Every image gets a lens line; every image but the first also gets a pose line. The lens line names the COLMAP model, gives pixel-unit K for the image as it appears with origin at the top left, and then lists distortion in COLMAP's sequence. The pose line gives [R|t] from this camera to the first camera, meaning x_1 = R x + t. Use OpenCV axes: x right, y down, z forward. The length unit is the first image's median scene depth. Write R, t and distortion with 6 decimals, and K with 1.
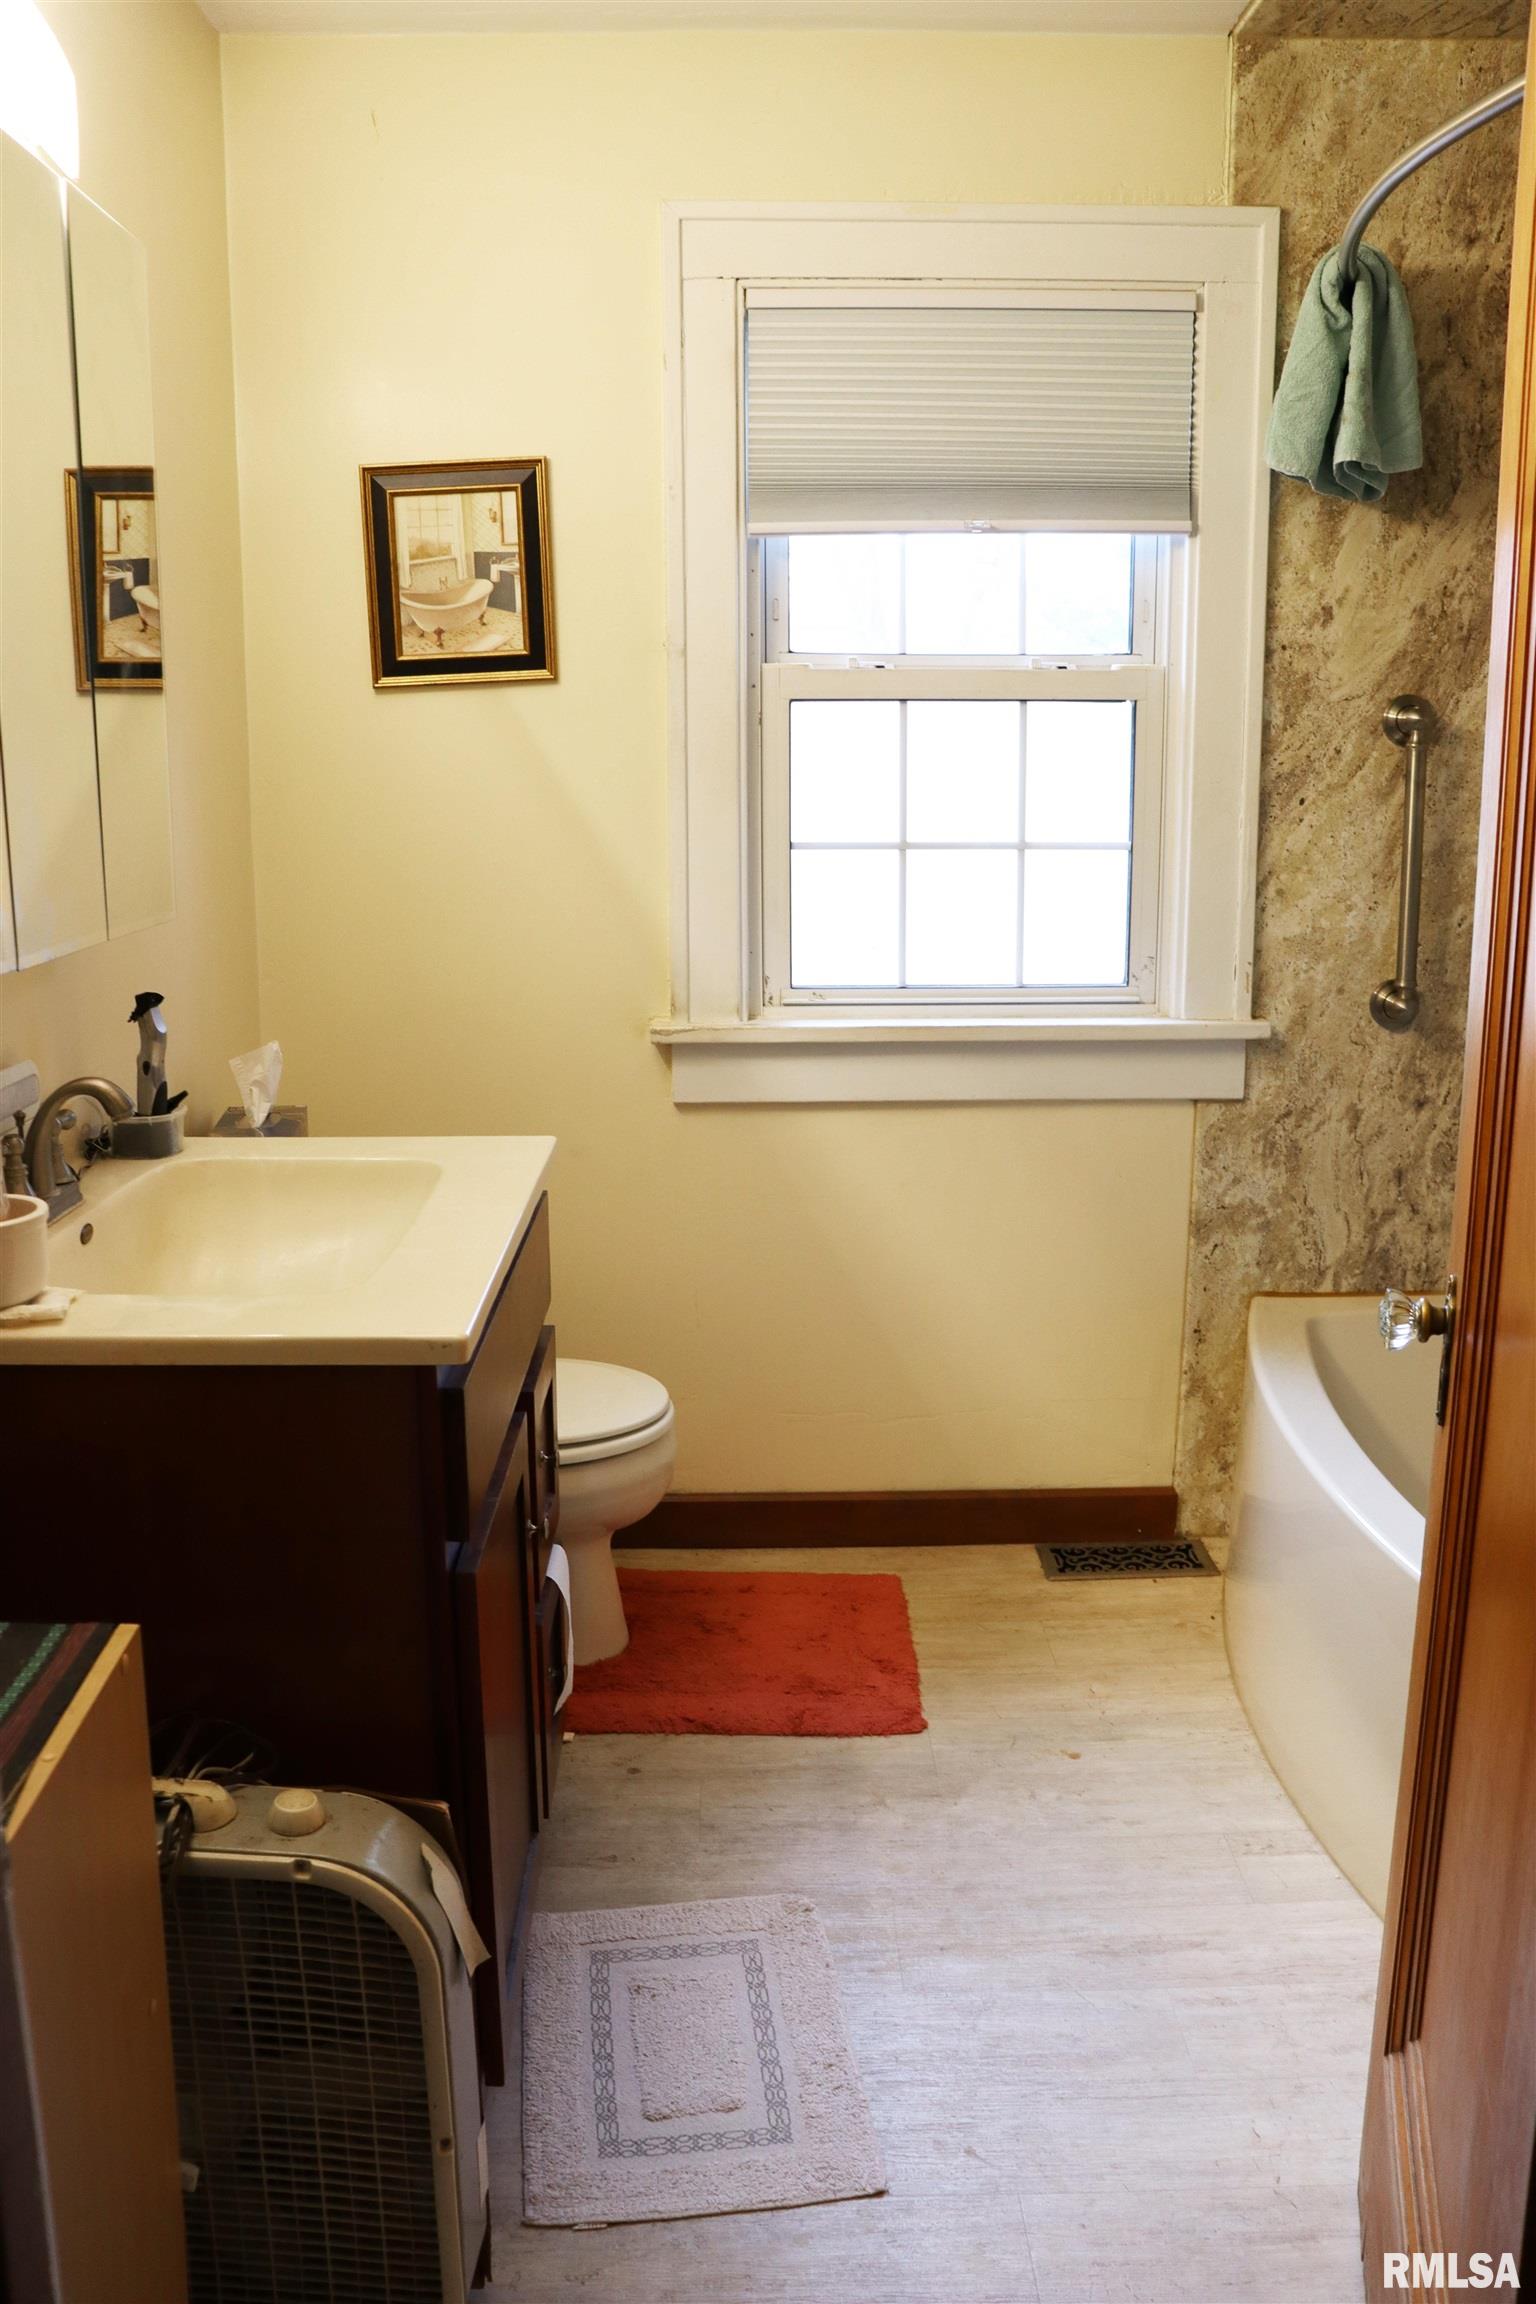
lens RADIAL K [[1895.4, 0, 759.7], [0, 1895.4, 1162.2], [0, 0, 1]] dist [-0.177237, 0.157402]
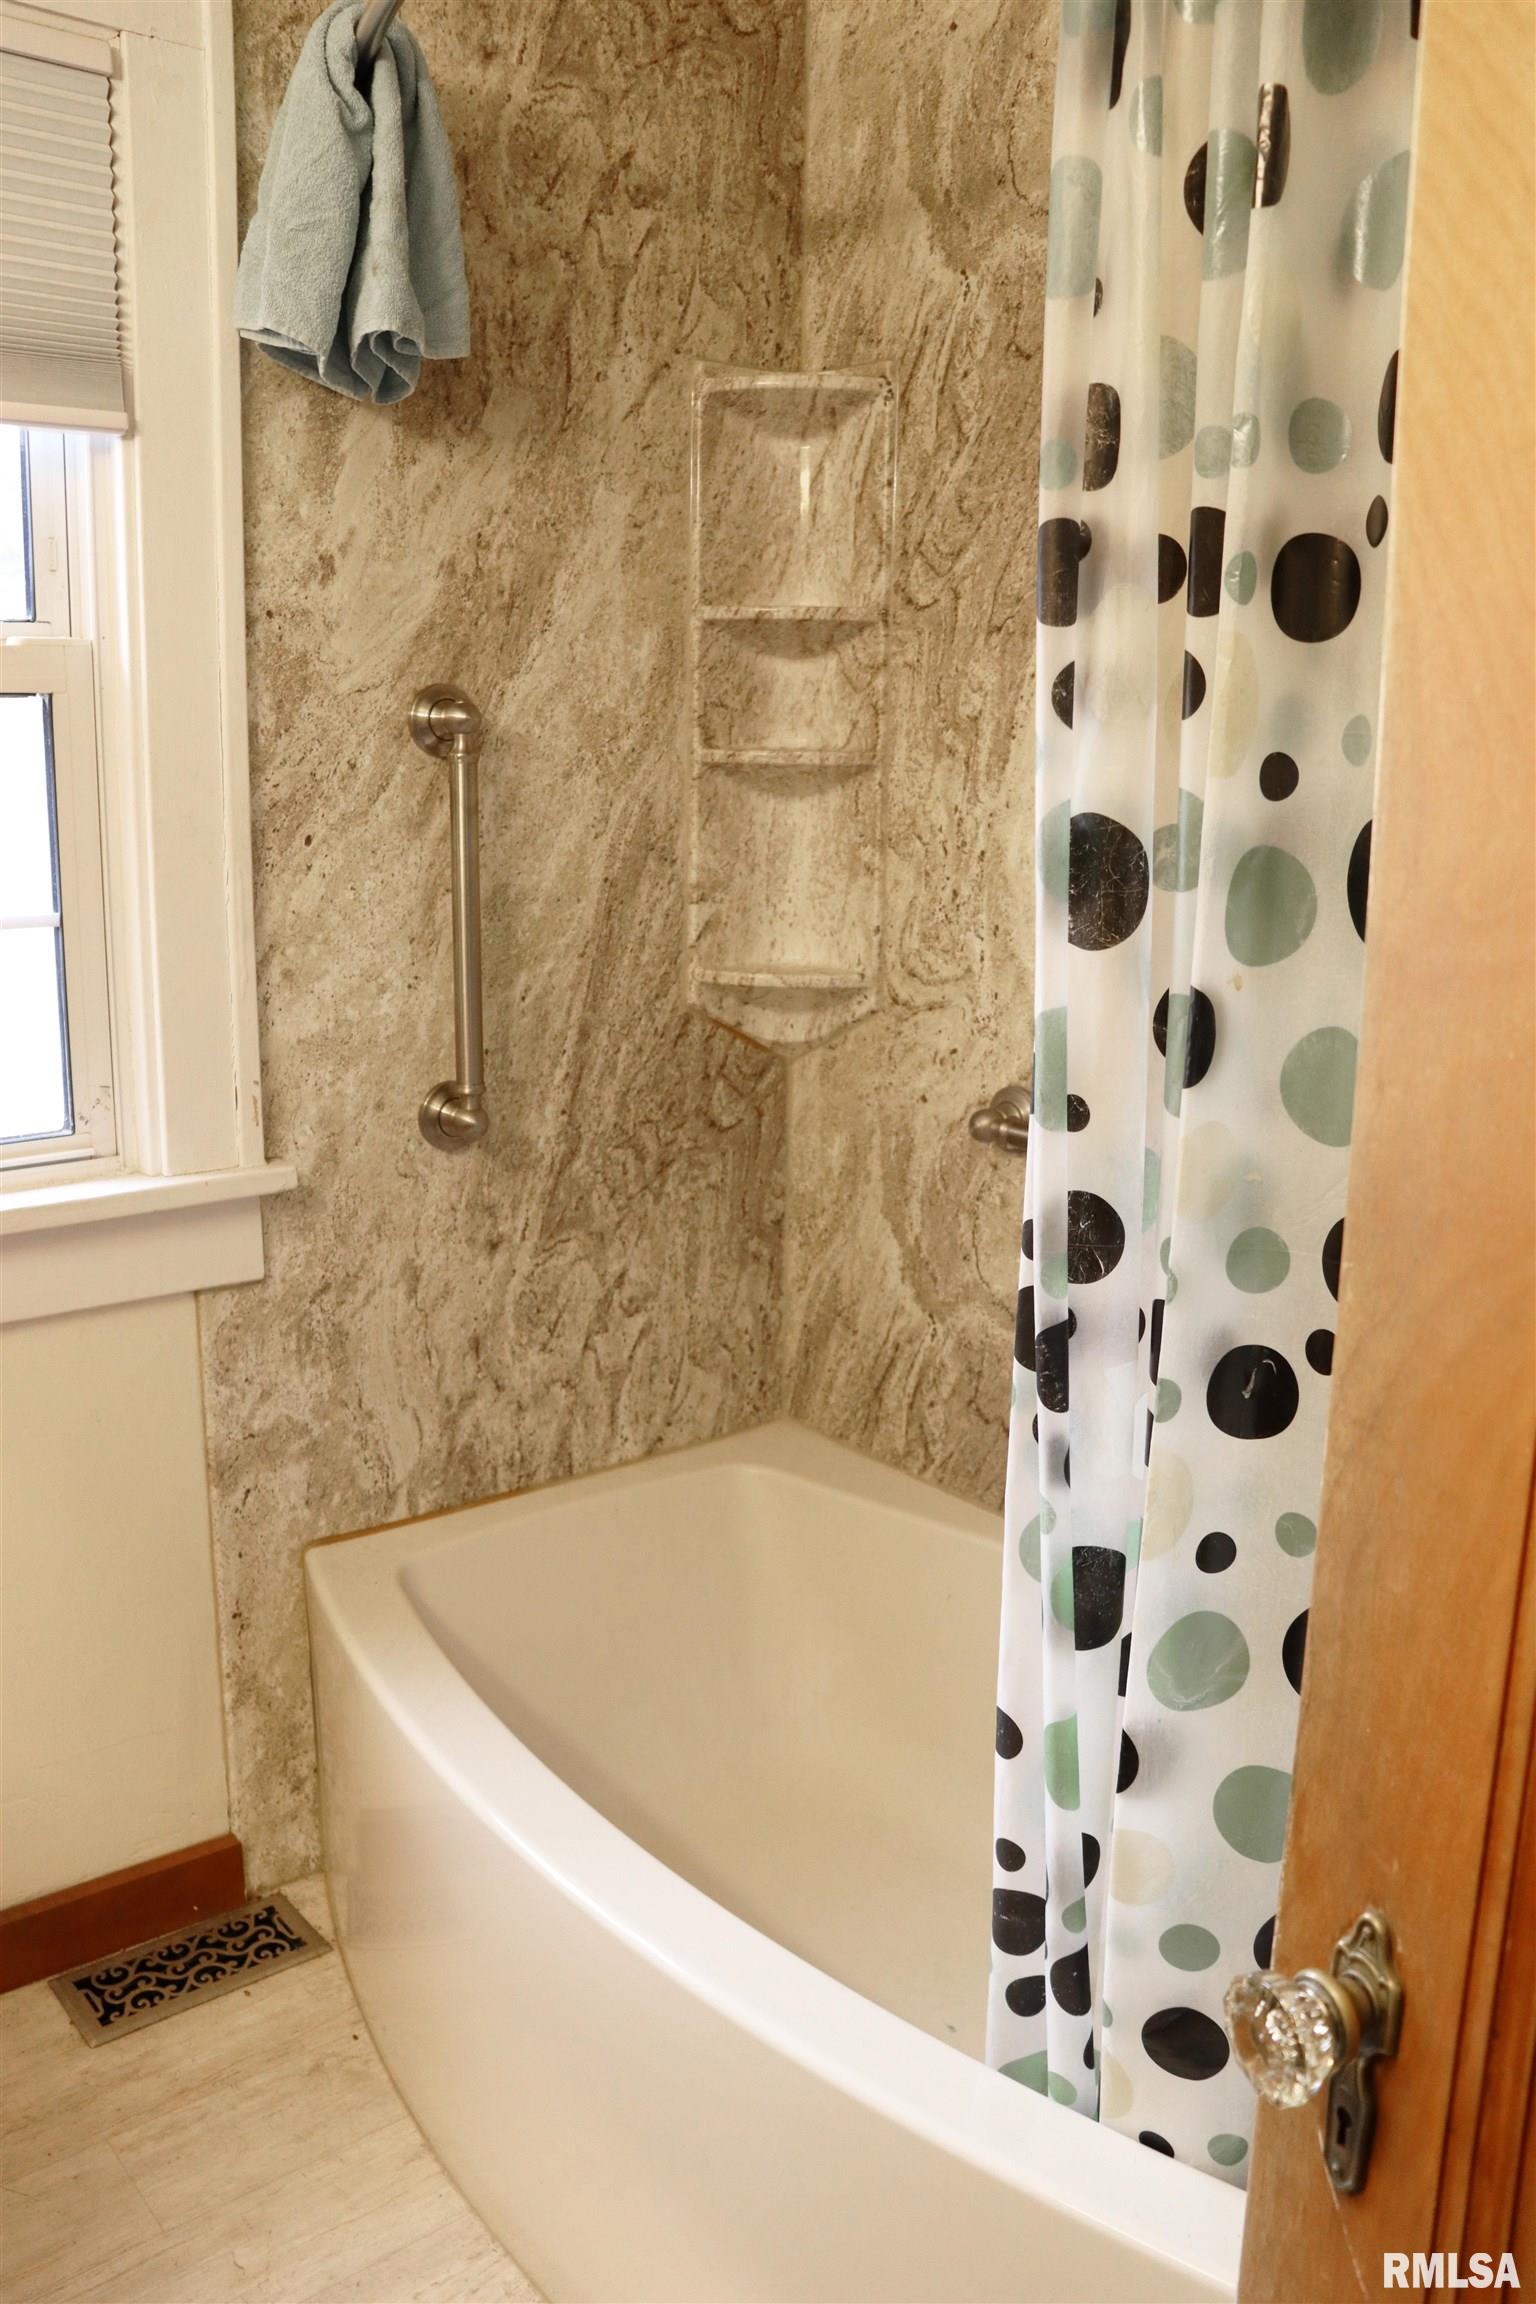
lens RADIAL K [[1895.4, 0, 759.7], [0, 1895.4, 1162.2], [0, 0, 1]] dist [-0.177237, 0.157402]
pose [[0.788441, -0.119952, 0.603302, -0.006258], [0.120431, 0.991922, 0.039830, -0.082430], [-0.603206, 0.041253, 0.796518, 0.350767]]
